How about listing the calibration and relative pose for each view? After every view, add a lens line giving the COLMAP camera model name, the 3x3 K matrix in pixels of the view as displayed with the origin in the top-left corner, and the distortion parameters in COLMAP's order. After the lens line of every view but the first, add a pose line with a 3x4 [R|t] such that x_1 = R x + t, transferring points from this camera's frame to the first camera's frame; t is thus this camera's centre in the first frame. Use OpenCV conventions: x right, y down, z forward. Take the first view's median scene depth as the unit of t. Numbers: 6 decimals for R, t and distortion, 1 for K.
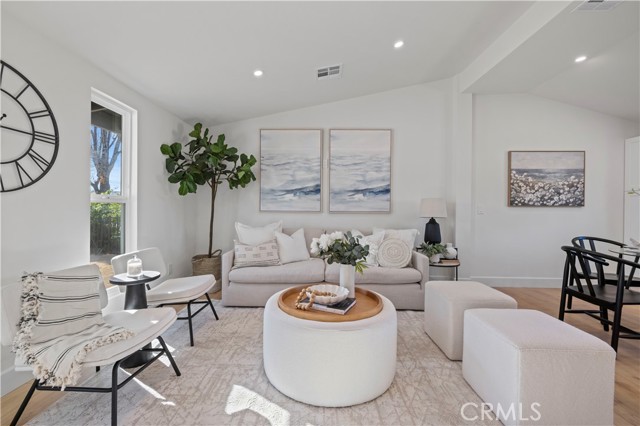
lens RADIAL K [[270.8, 0, 316.5], [0, 270.8, 209.5], [0, 0, 1]] dist [0.002928, 0.000785]
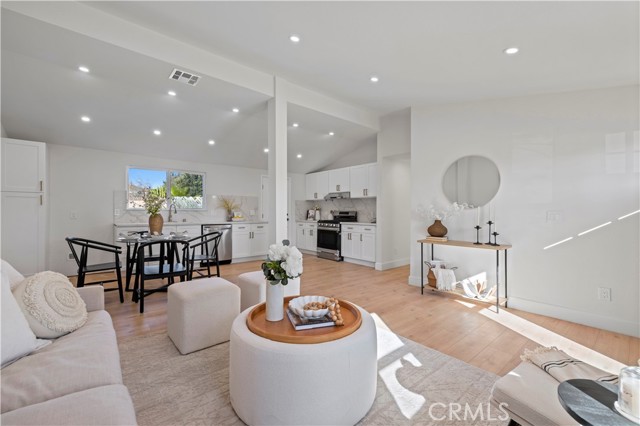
lens RADIAL K [[270.8, 0, 317.1], [0, 270.8, 213.2], [0, 0, 1]] dist [0.002928, 0.000785]
pose [[-0.657905, -0.014005, 0.752970, -0.343573], [-0.009040, 0.999902, 0.010699, -0.010357], [-0.753046, 0.000232, -0.657967, 0.815450]]
